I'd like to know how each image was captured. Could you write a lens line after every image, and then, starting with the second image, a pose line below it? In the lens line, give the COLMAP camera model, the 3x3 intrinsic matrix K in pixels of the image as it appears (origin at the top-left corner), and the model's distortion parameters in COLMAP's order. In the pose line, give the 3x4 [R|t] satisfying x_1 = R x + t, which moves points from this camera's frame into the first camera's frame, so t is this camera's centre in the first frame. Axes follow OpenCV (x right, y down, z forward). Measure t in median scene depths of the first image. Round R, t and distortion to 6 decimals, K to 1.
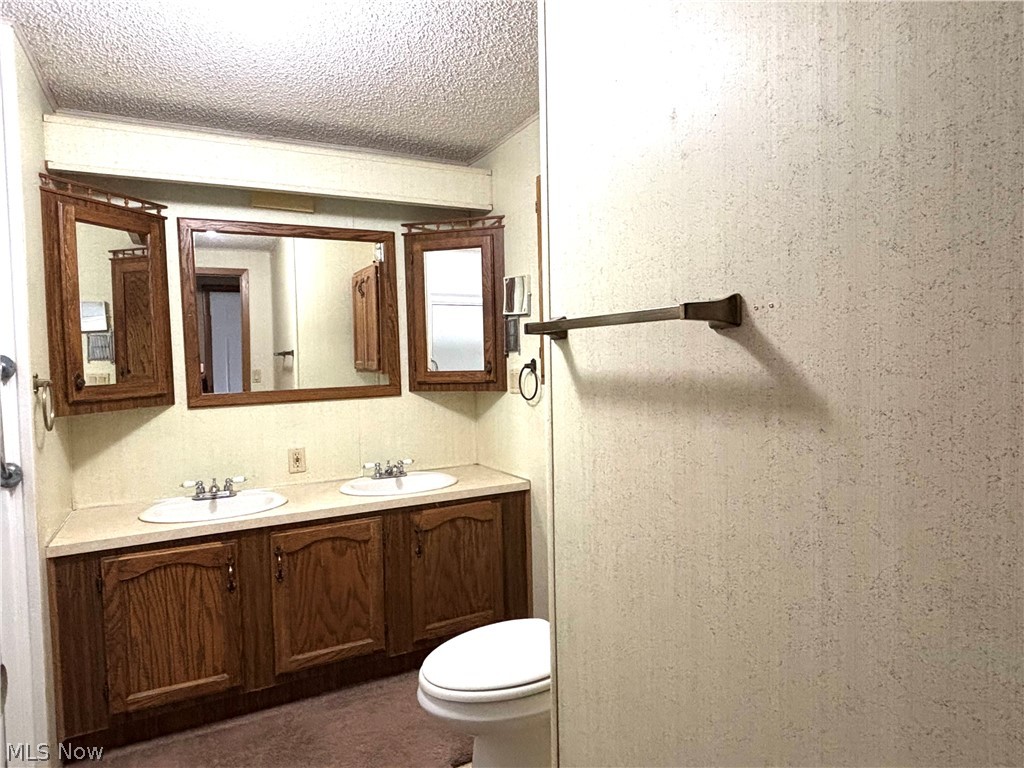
lens RADIAL K [[644.7, 0, 512.0], [0, 644.7, 384.0], [0, 0, 1]] dist [0.000297, 0.001664]
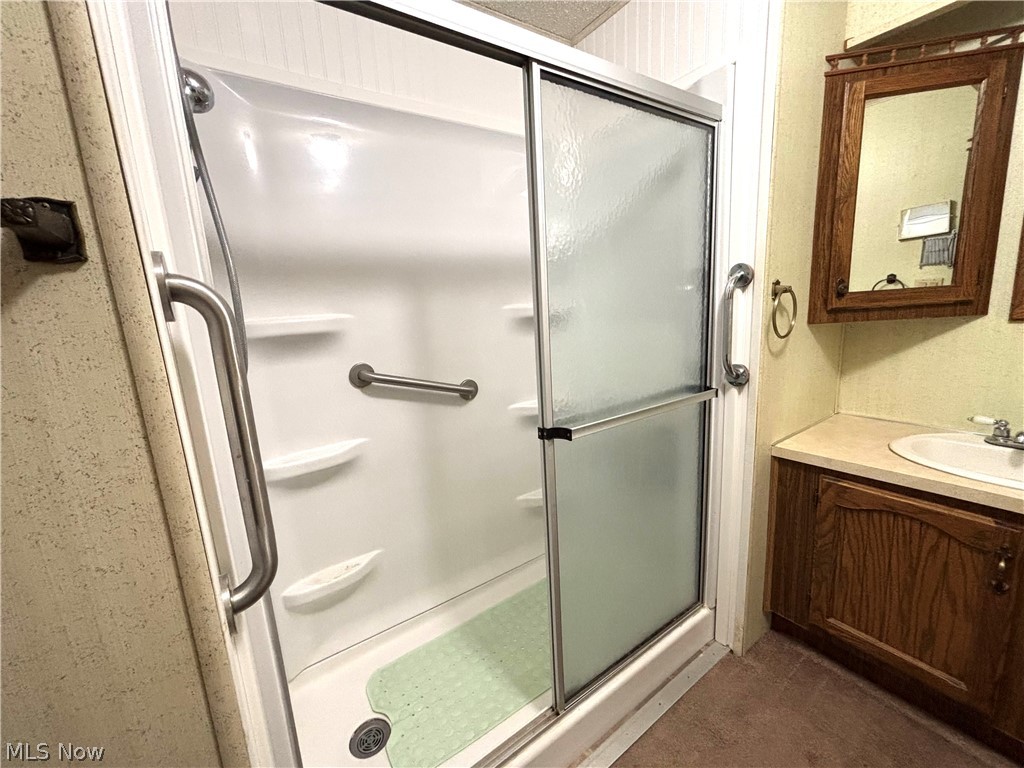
lens RADIAL K [[409.0, 0, 512.0], [0, 409.0, 384.0], [0, 0, 1]] dist [0.002795, -0.000657]
pose [[0.122064, 0.201120, -0.971932, -0.119067], [0.013694, 0.978820, 0.204265, 0.005615], [0.992428, -0.038243, 0.116724, 0.451296]]
